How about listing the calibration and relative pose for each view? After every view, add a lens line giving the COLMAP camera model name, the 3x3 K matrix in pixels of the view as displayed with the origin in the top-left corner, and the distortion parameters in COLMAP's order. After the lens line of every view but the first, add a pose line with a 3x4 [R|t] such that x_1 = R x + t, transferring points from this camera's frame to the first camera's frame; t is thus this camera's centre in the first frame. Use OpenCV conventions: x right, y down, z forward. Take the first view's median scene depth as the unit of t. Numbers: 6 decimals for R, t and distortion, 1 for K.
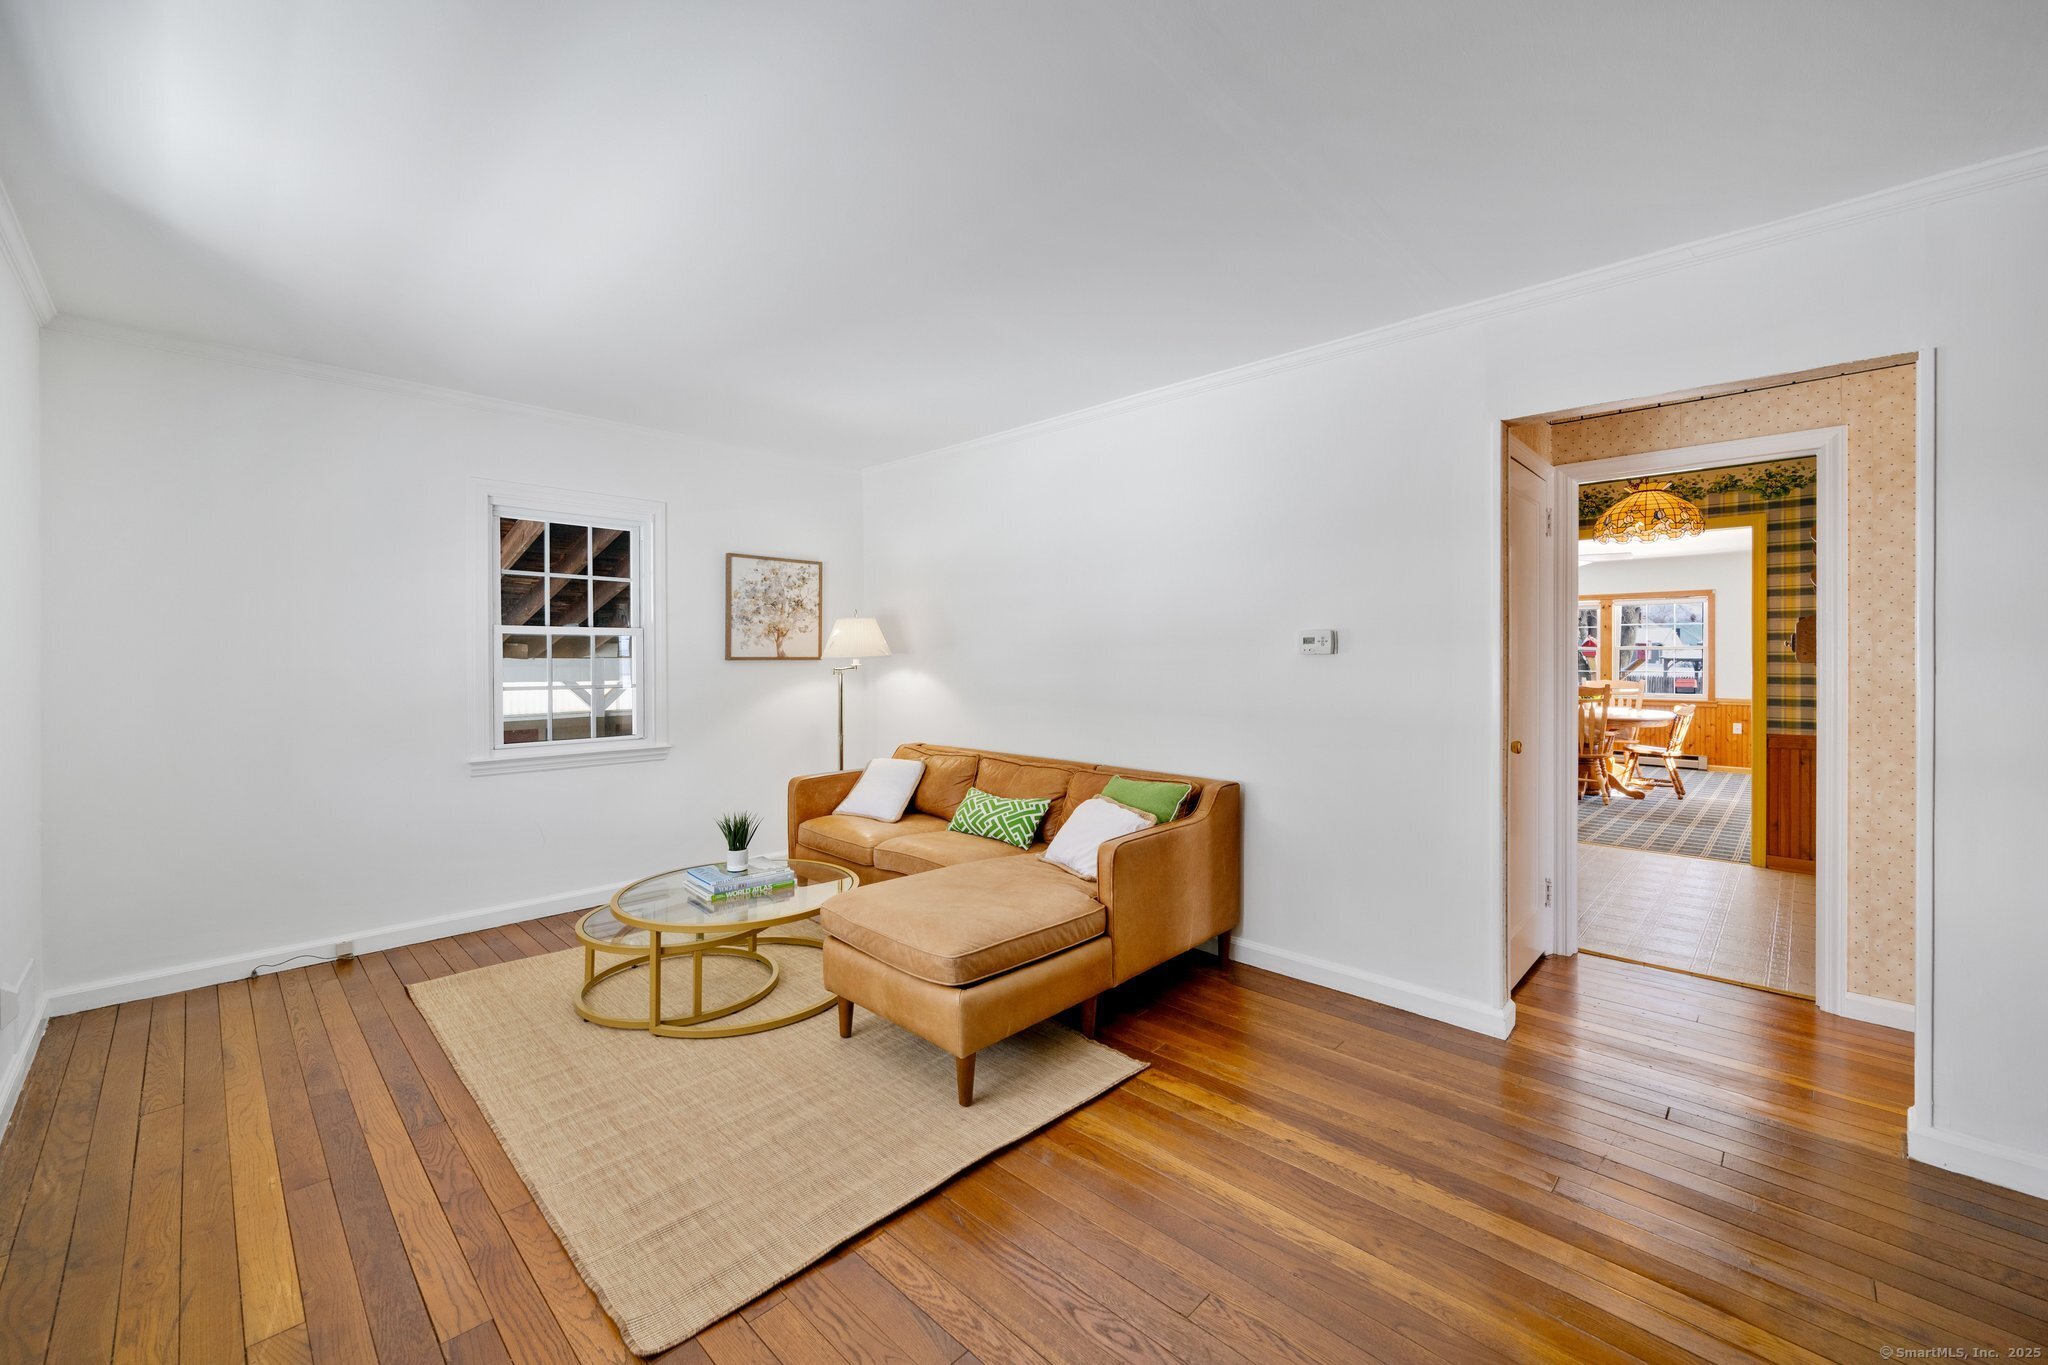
lens RADIAL K [[815.0, 0, 1027.7], [0, 815.0, 664.7], [0, 0, 1]] dist [0.000571, -0.000077]
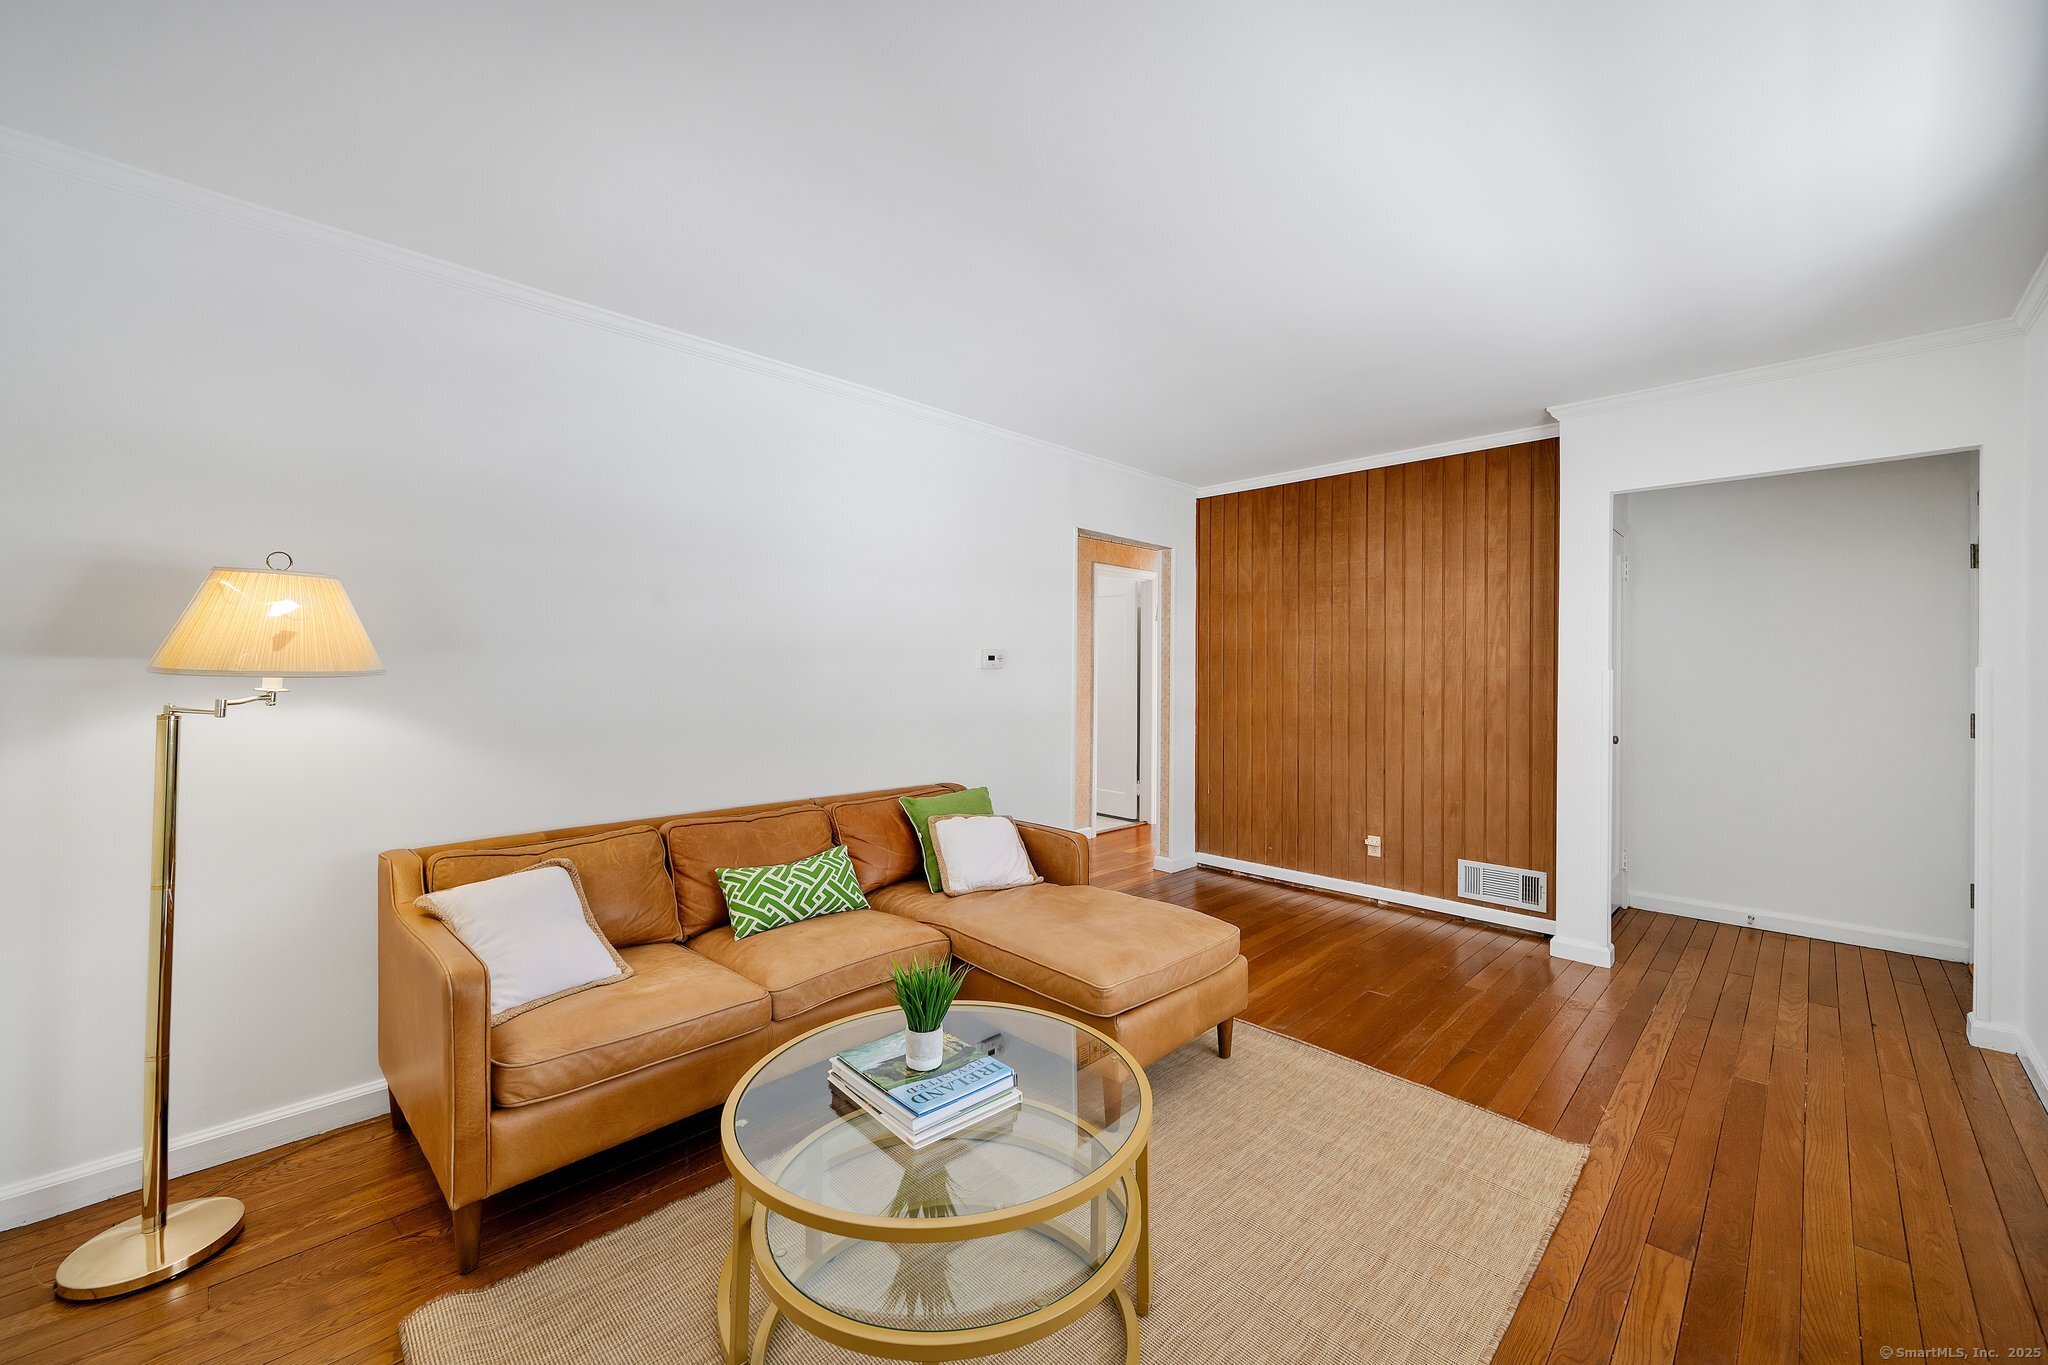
lens RADIAL K [[815.0, 0, 1025.8], [0, 815.0, 672.5], [0, 0, 1]] dist [0.000571, -0.000077]
pose [[-0.000443, -0.003628, 0.999993, -1.371838], [0.006866, 0.999970, 0.003631, -0.016588], [-0.999976, 0.006868, -0.000418, 1.419805]]
